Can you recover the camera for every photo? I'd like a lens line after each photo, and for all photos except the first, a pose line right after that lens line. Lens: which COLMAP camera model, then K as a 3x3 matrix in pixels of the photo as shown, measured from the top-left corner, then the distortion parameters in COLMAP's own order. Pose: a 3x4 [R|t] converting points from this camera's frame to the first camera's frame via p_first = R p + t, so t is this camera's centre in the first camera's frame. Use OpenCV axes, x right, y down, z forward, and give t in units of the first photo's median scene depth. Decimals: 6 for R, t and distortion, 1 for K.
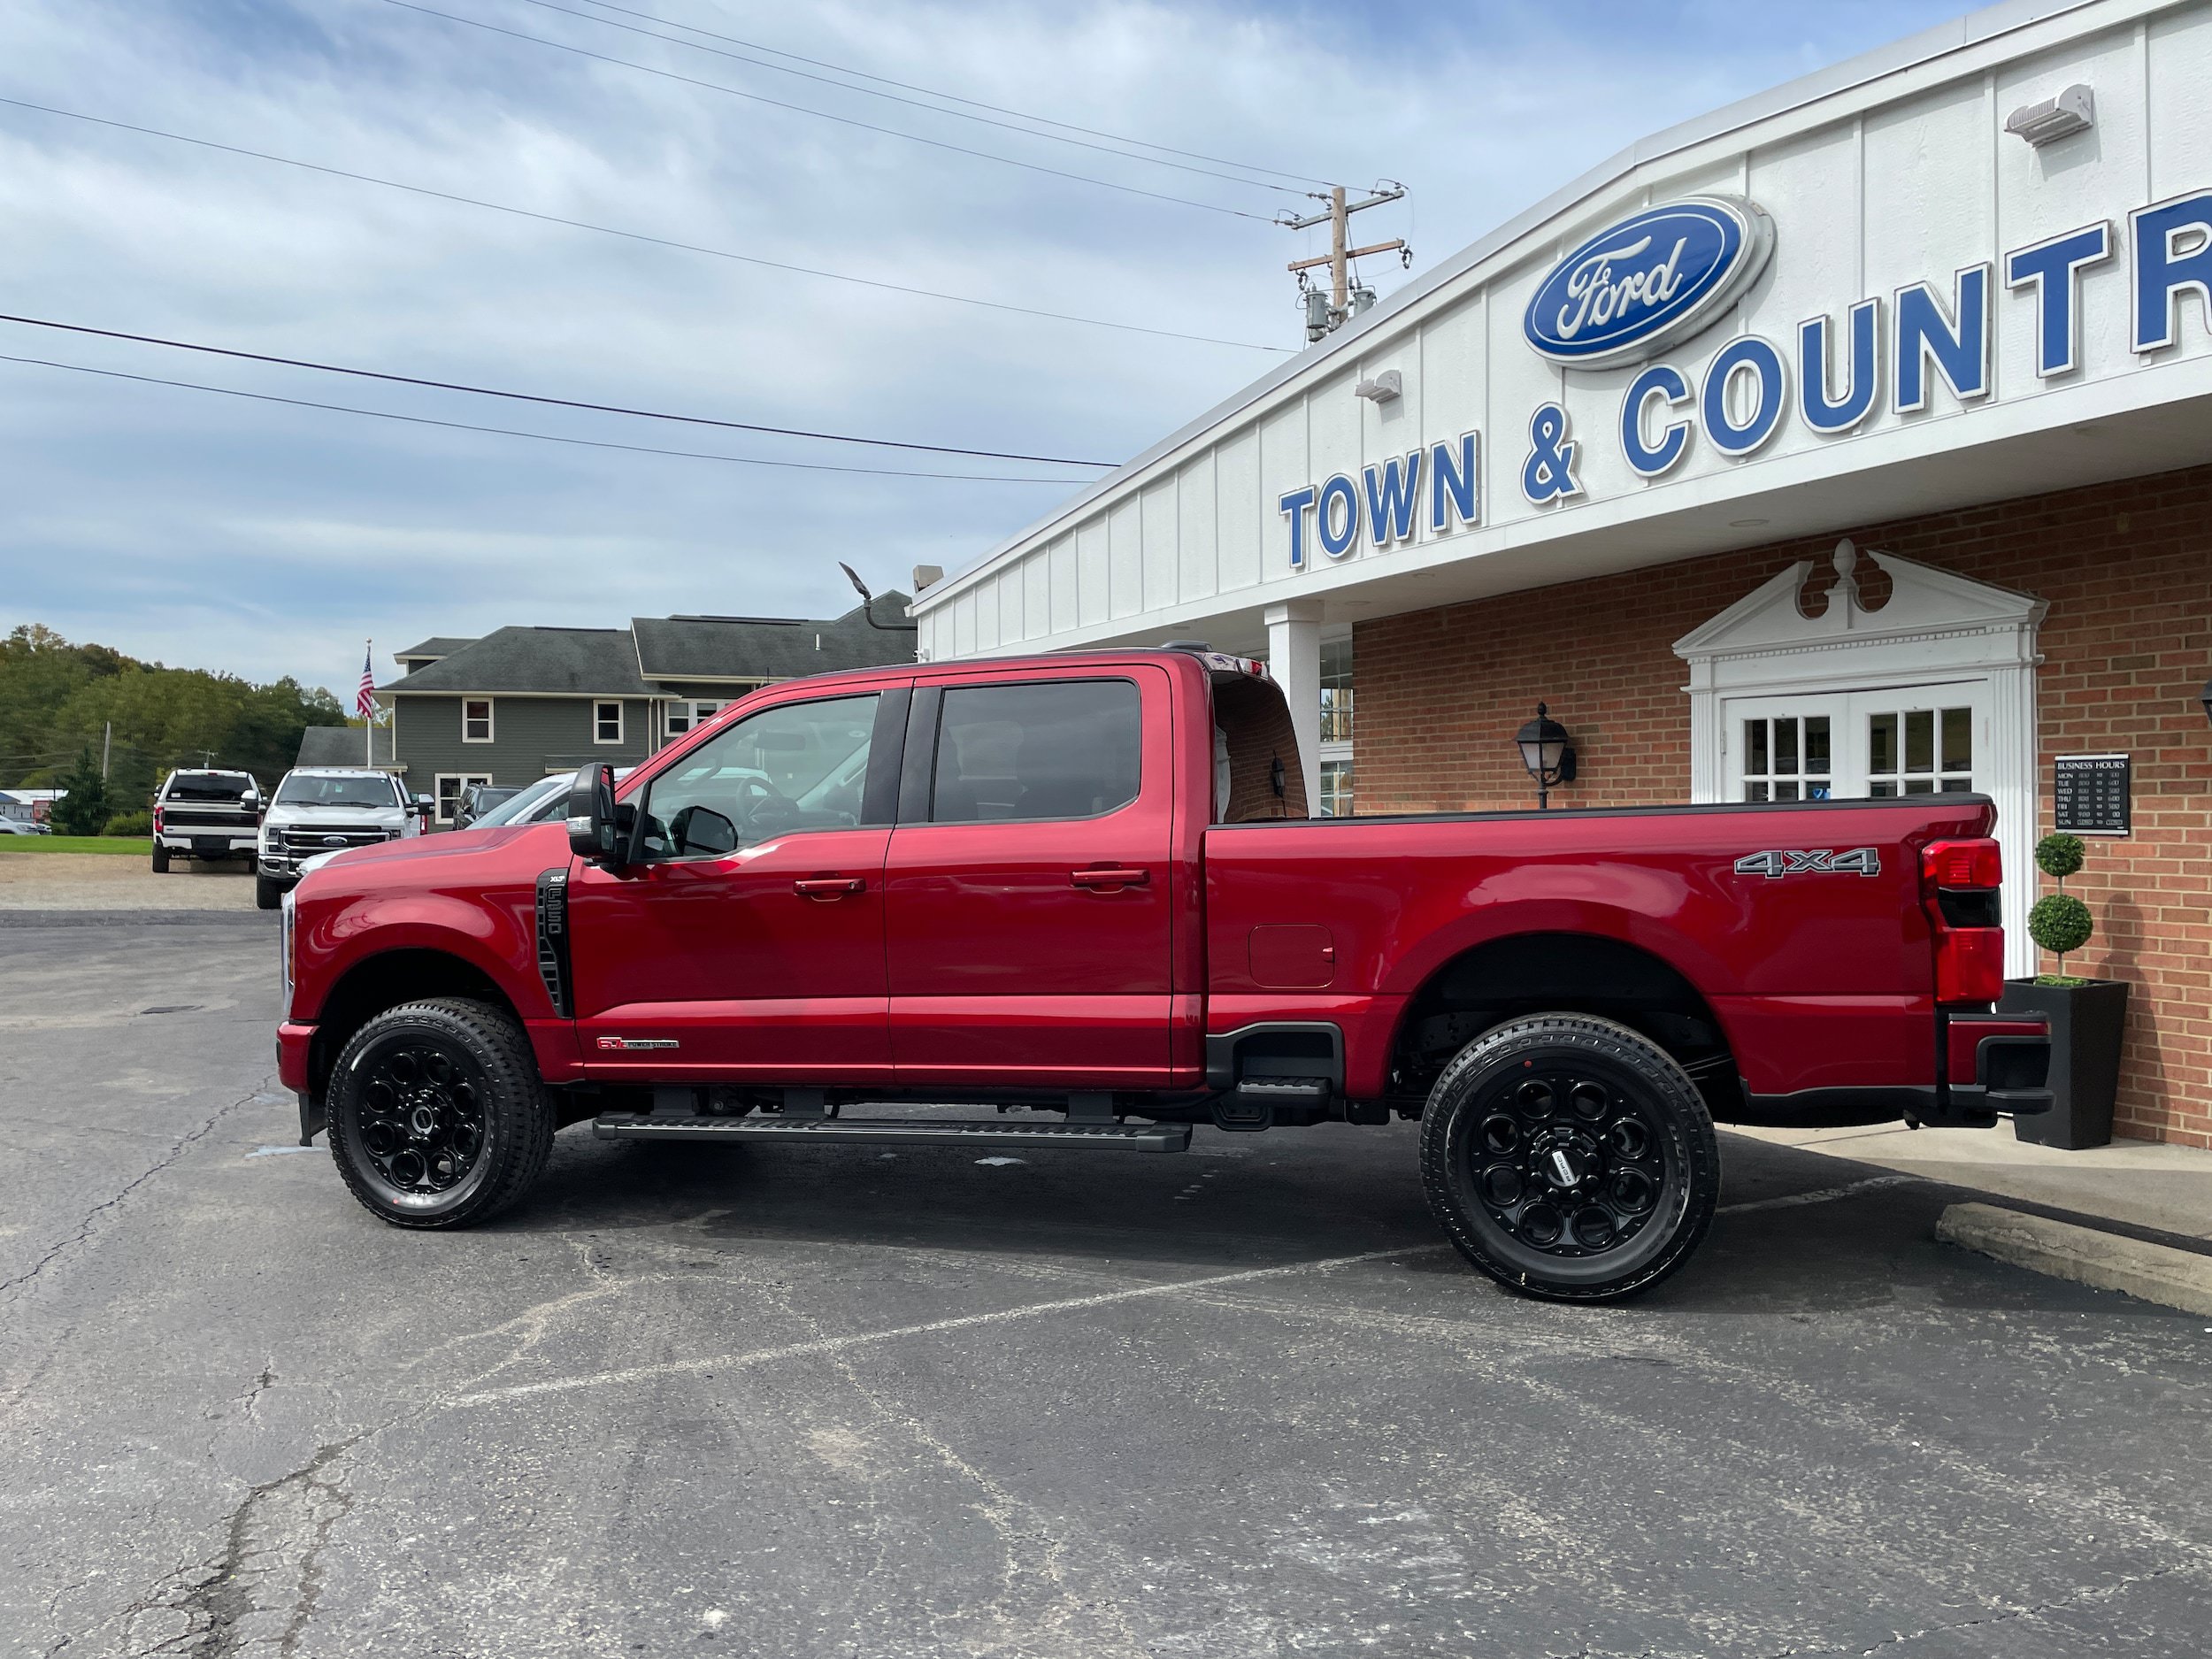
lens RADIAL K [[1664.3, 0, 1085.1], [0, 1664.3, 820.4], [0, 0, 1]] dist [0.096672, -0.120971]
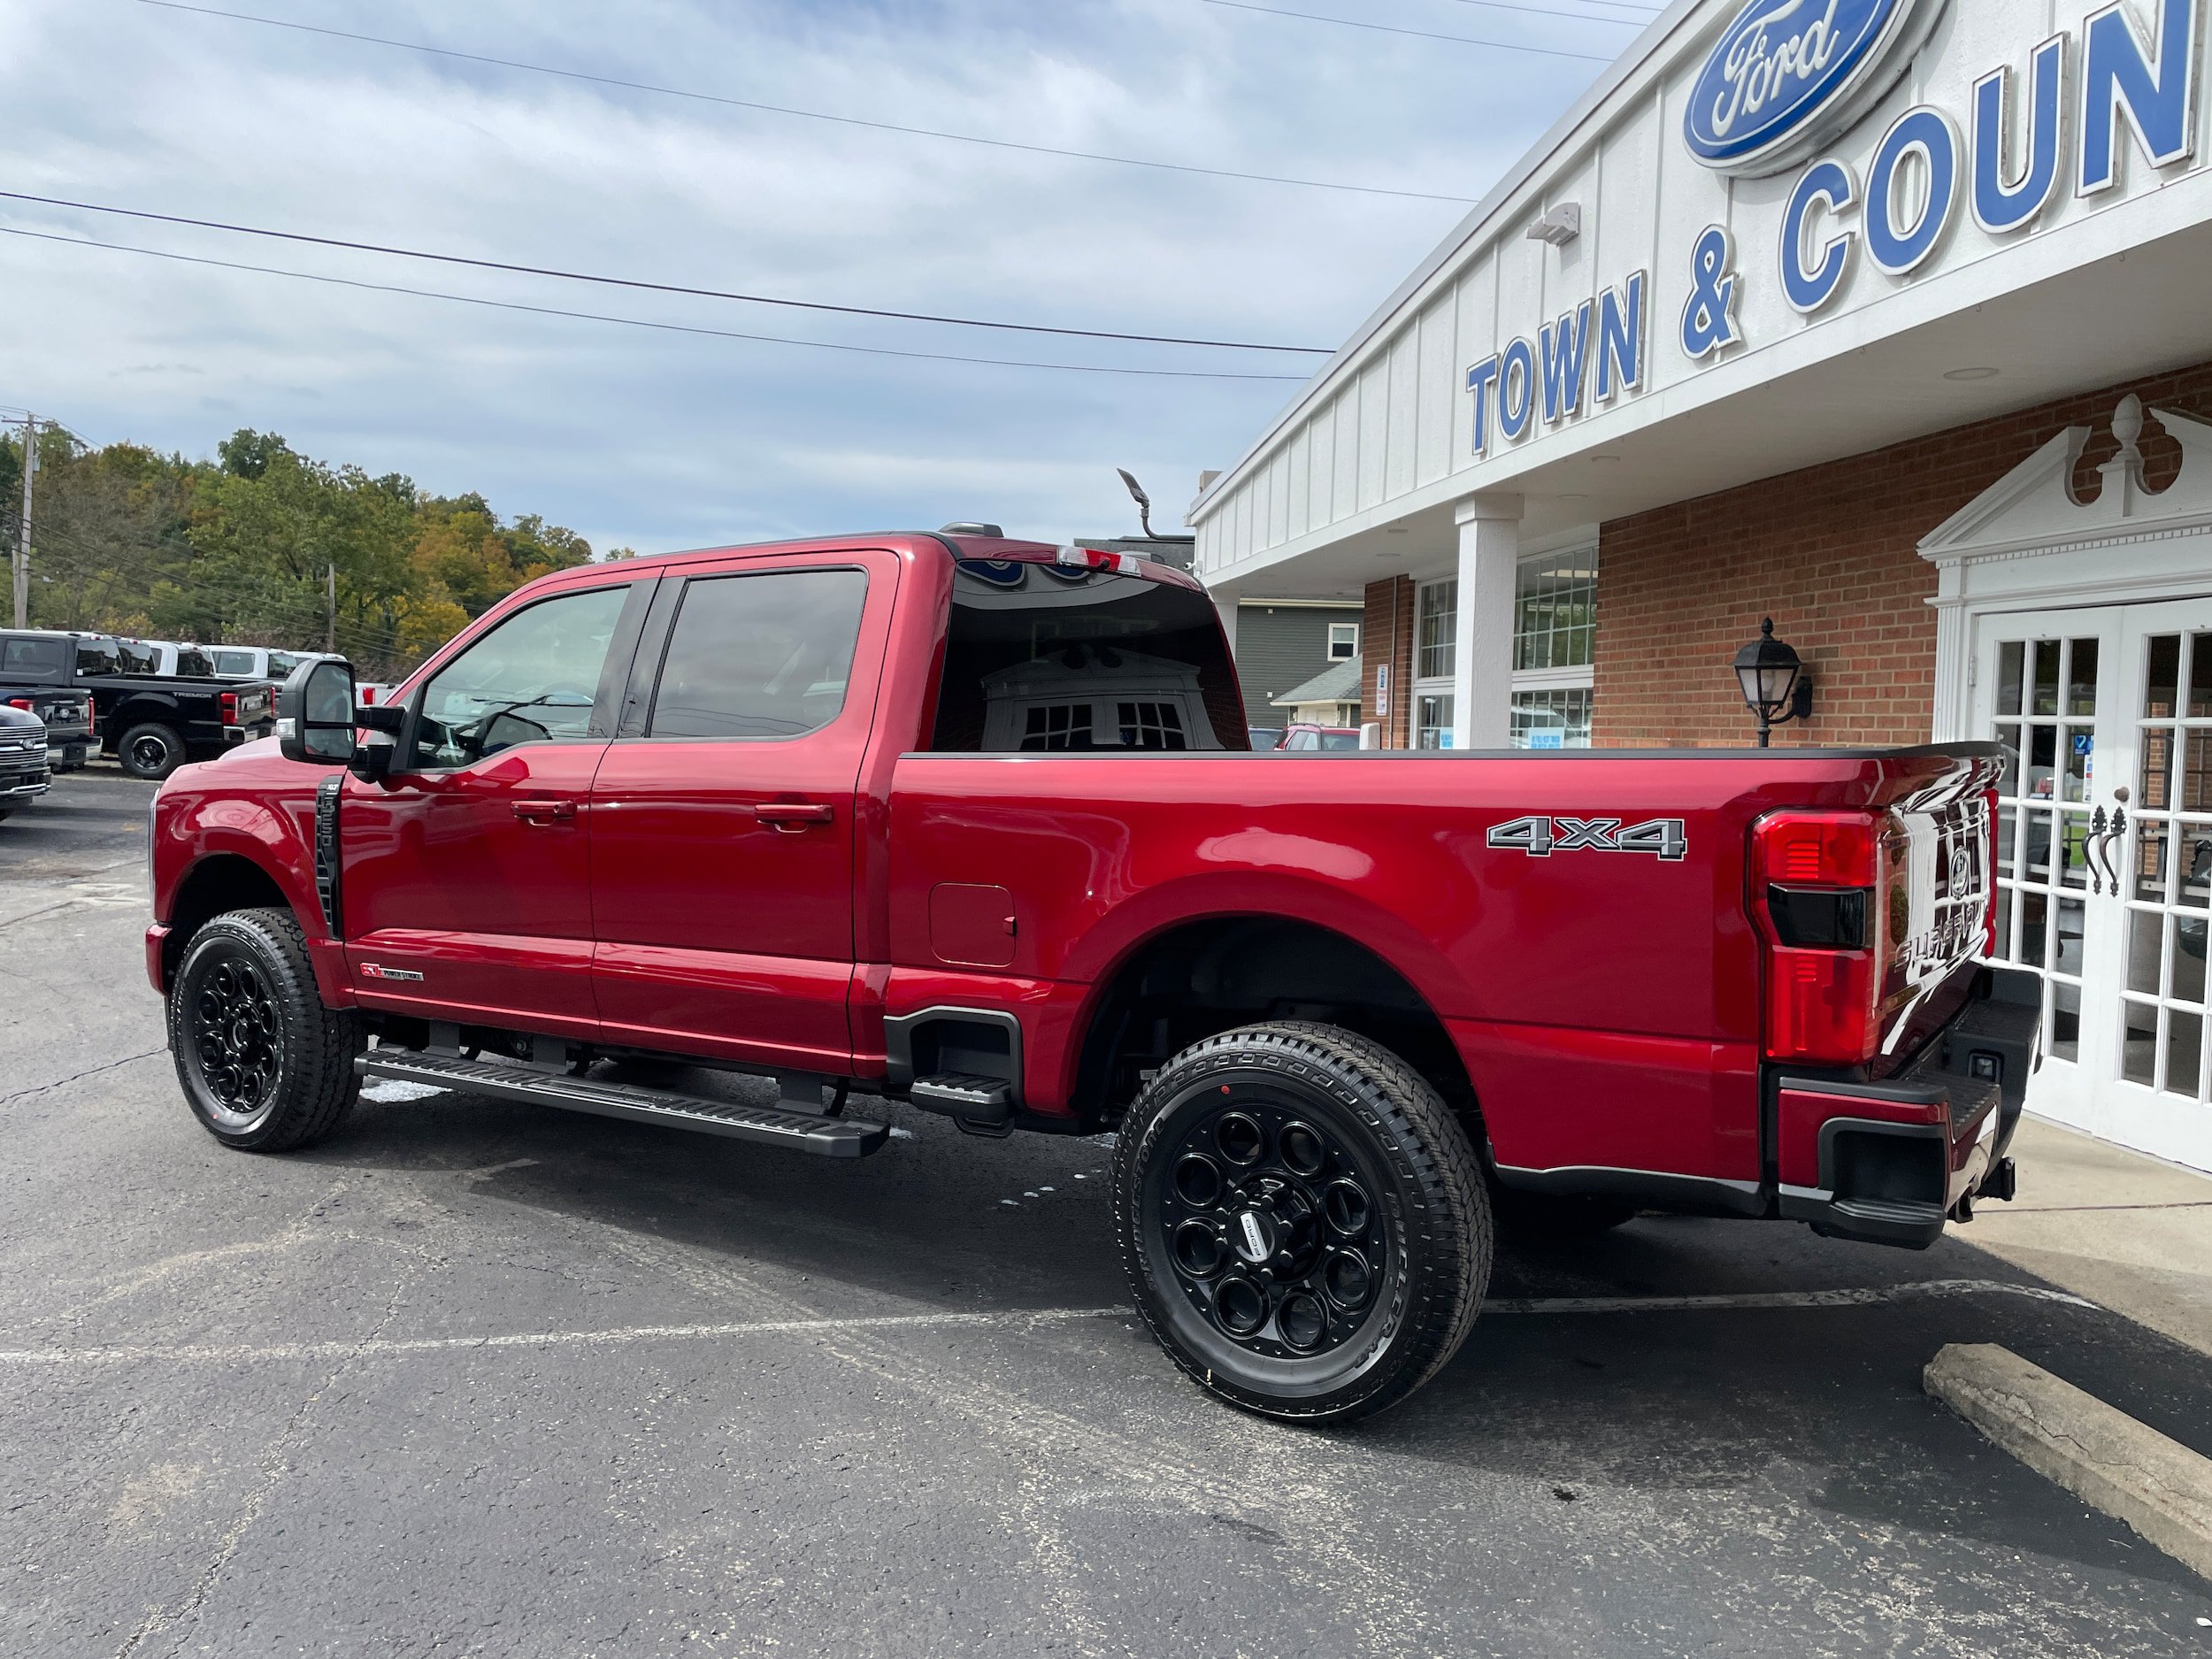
lens RADIAL K [[1664.3, 0, 1087.0], [0, 1664.3, 815.4], [0, 0, 1]] dist [0.096672, -0.120971]
pose [[0.957838, 0.045256, -0.283723, 0.256423], [-0.033193, 0.998335, 0.047184, -0.004937], [0.285385, -0.035776, 0.957745, 0.178854]]
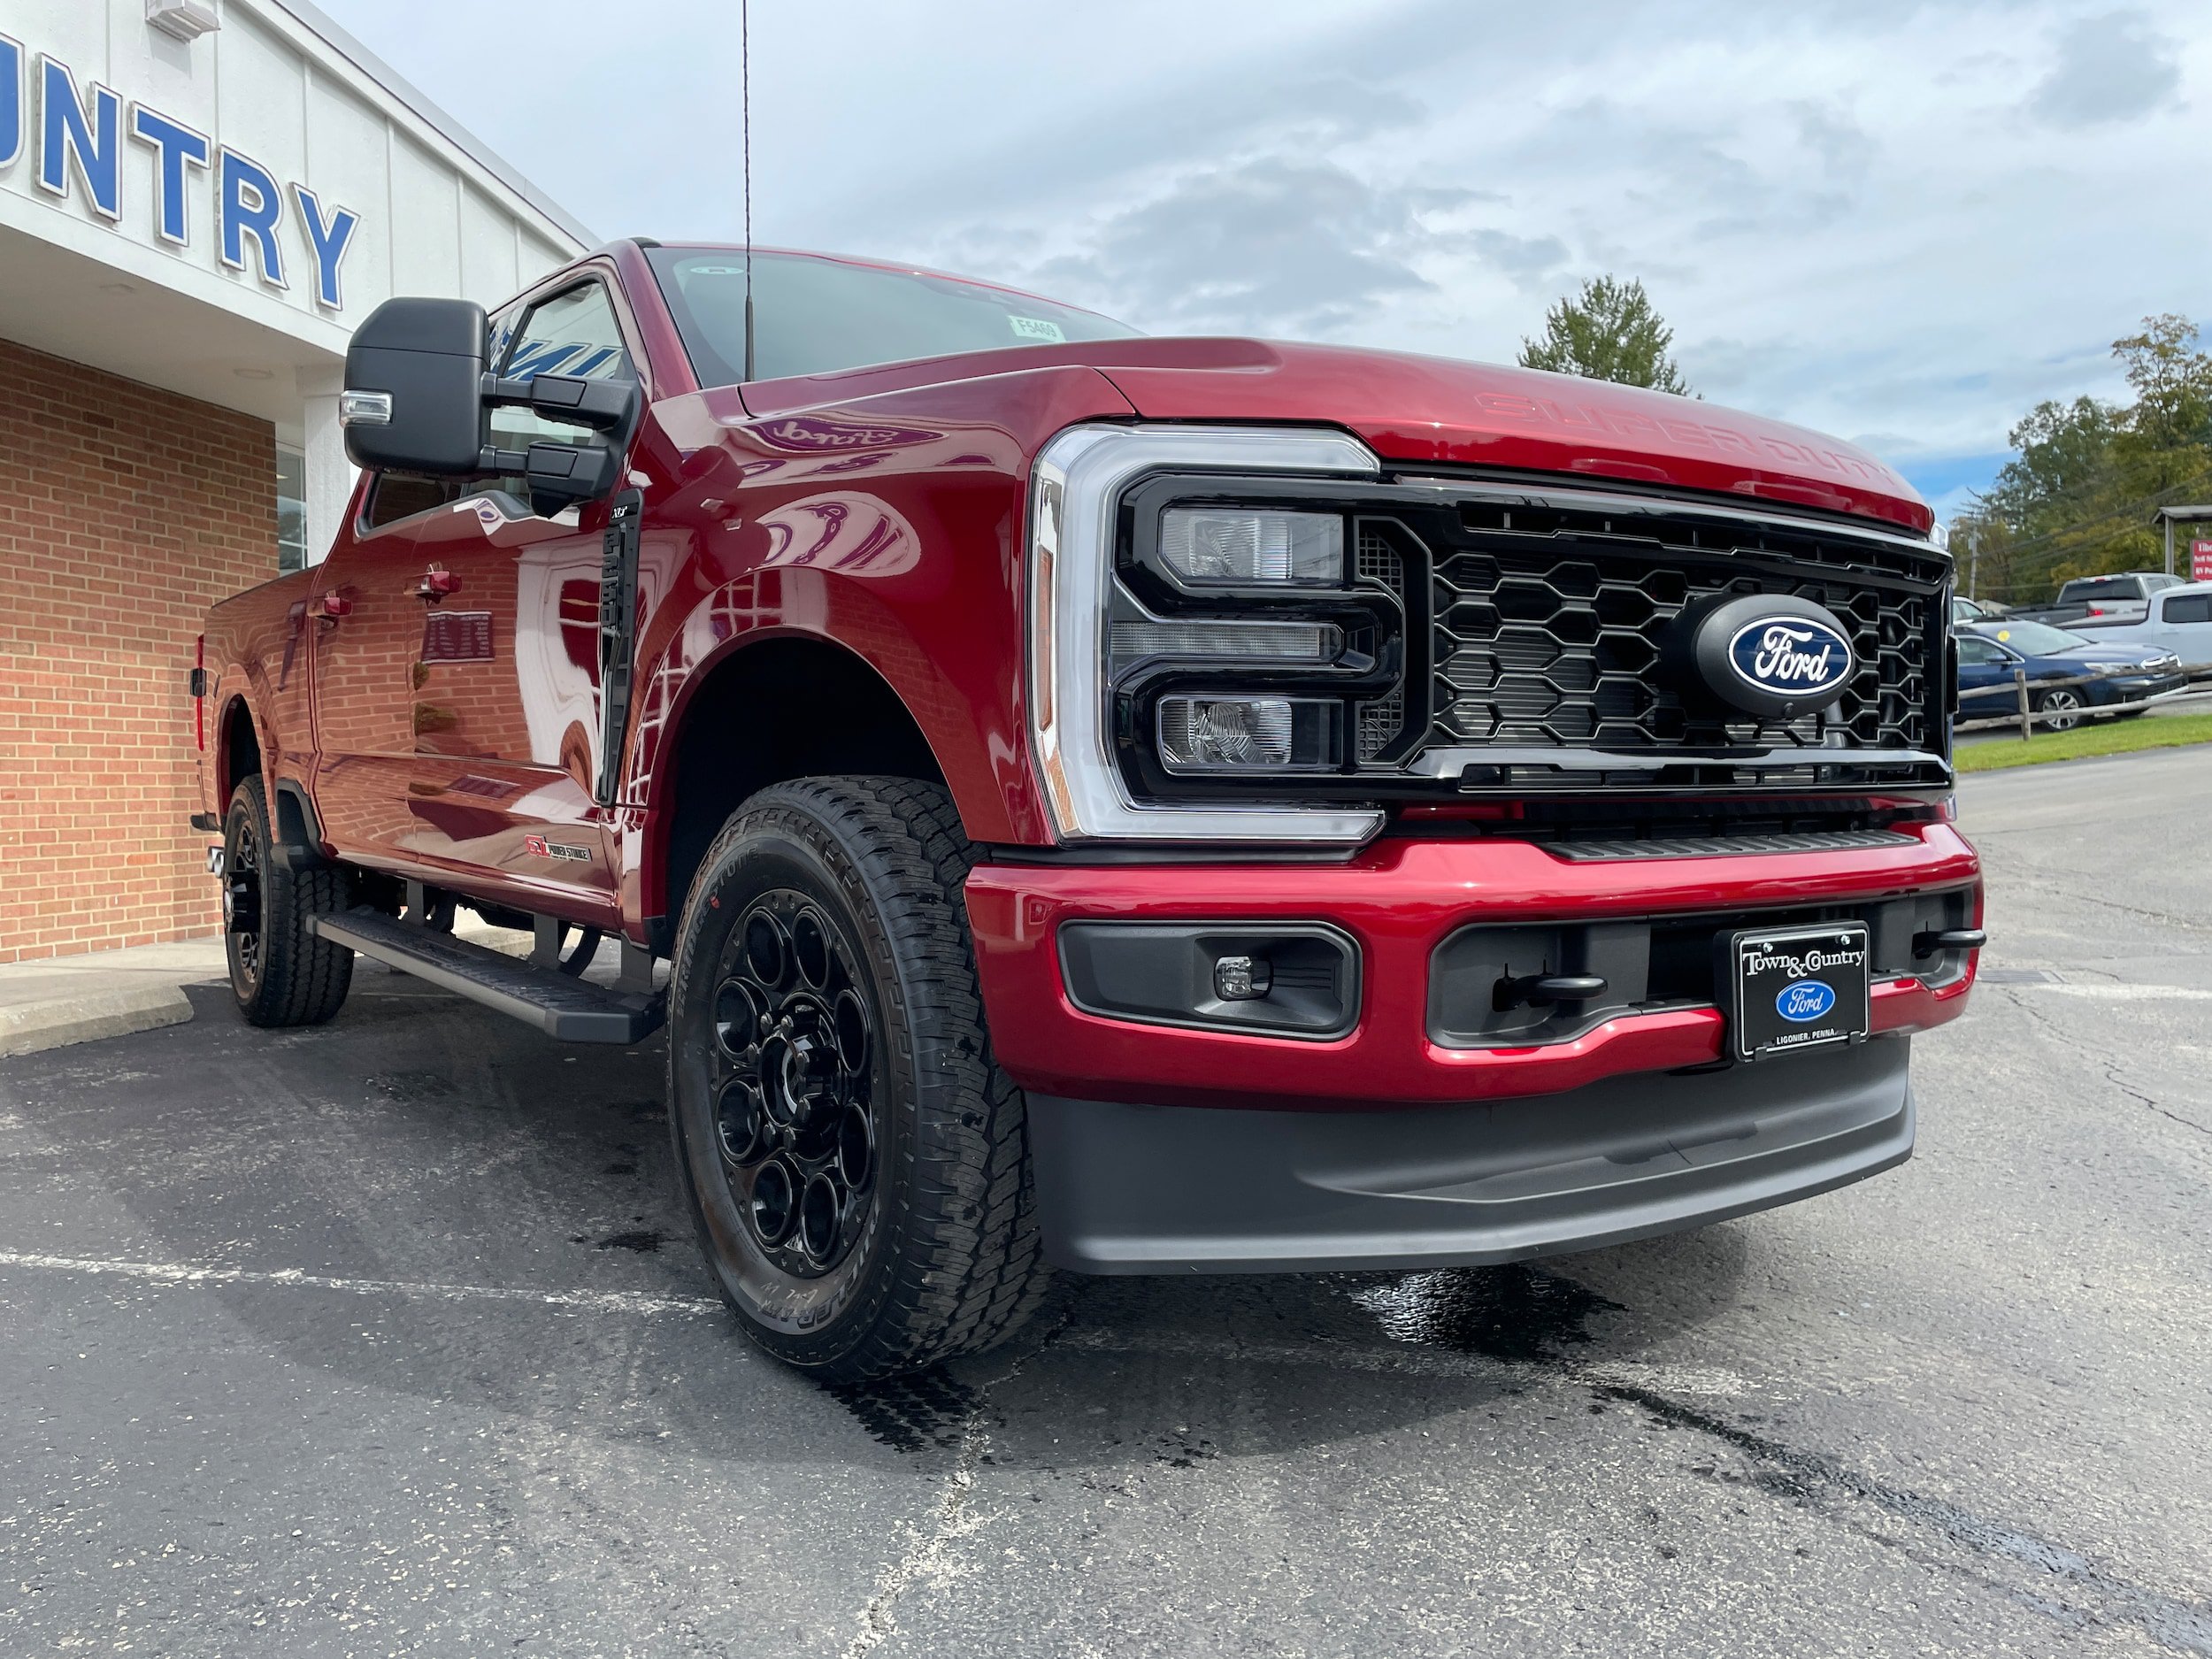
lens RADIAL K [[1664.3, 0, 1097.8], [0, 1664.3, 806.3], [0, 0, 1]] dist [0.096672, -0.120971]
pose [[-0.809925, 0.009634, 0.586454, -0.451568], [0.027542, 0.999387, 0.021619, 0.079872], [-0.585886, 0.033662, -0.809694, 1.224740]]
